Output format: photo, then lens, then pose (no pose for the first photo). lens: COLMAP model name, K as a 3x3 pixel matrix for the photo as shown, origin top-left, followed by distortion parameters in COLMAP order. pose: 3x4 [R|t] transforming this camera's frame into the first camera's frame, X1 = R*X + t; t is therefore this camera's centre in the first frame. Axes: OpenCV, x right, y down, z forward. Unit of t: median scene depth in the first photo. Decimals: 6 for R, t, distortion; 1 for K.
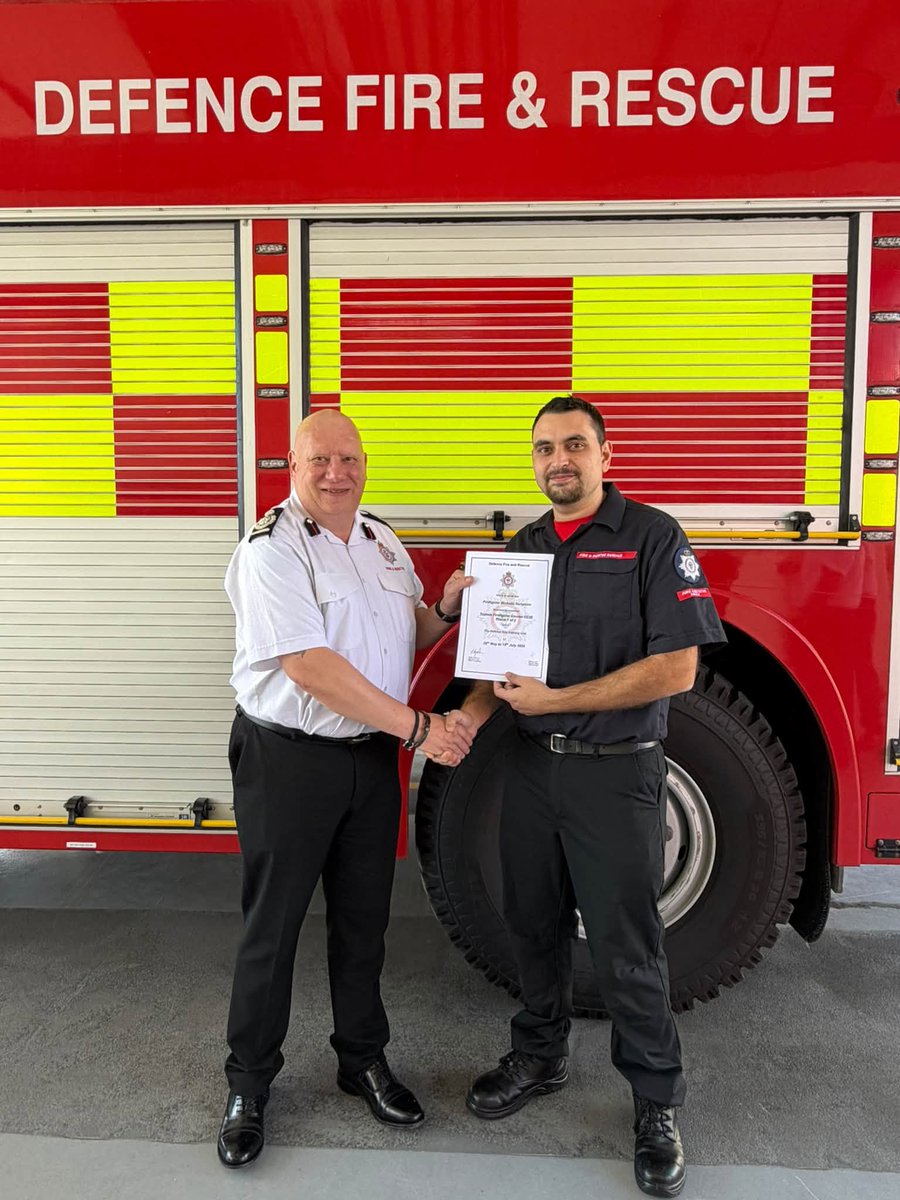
lens RADIAL K [[765.7, 0, 450.0], [0, 765.7, 600.0], [0, 0, 1]] dist [-0.006461, 0.002316]
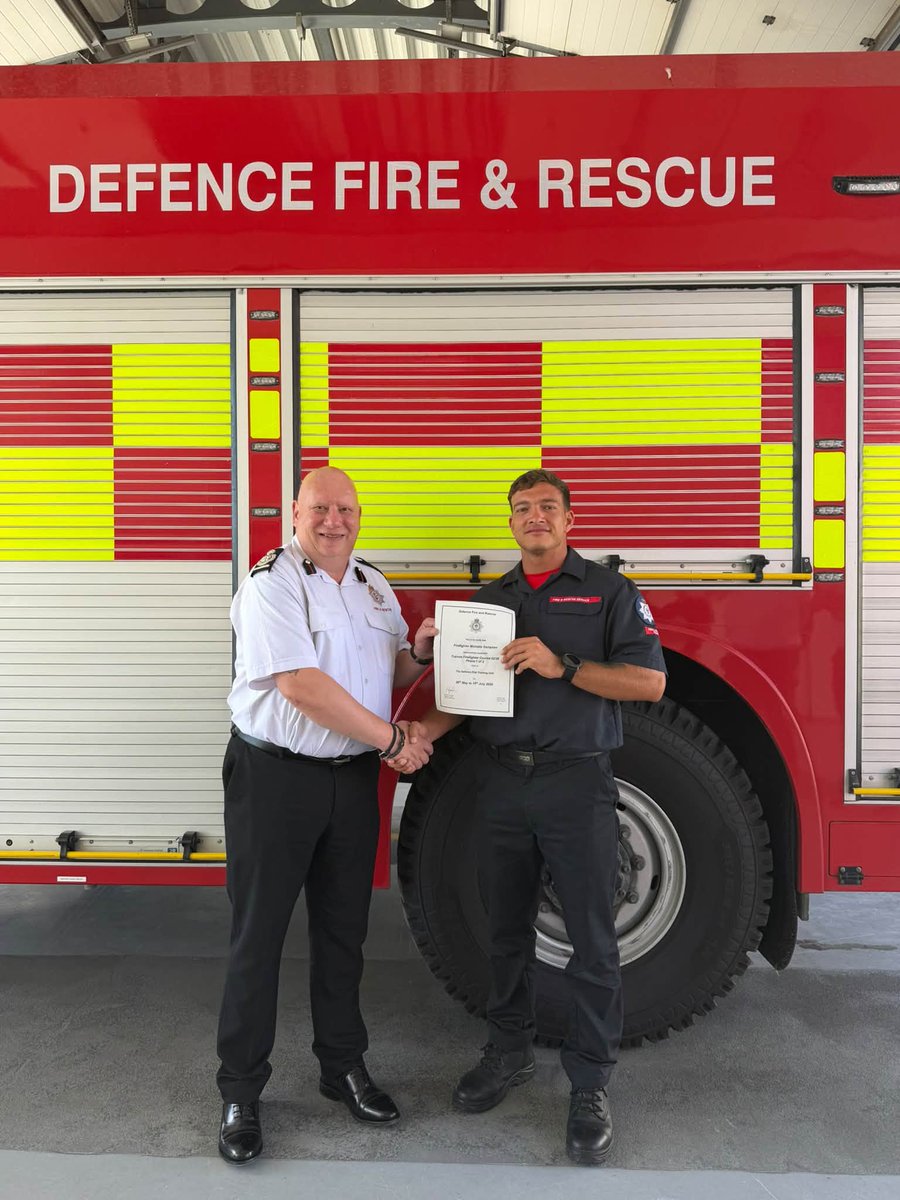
lens RADIAL K [[831.2, 0, 450.0], [0, 831.2, 600.0], [0, 0, 1]] dist [0.041448, -0.061851]
pose [[0.999931, -0.002299, 0.011516, 0.014777], [0.003047, 0.997854, -0.065405, 0.023135], [-0.011341, 0.065436, 0.997792, -0.163253]]
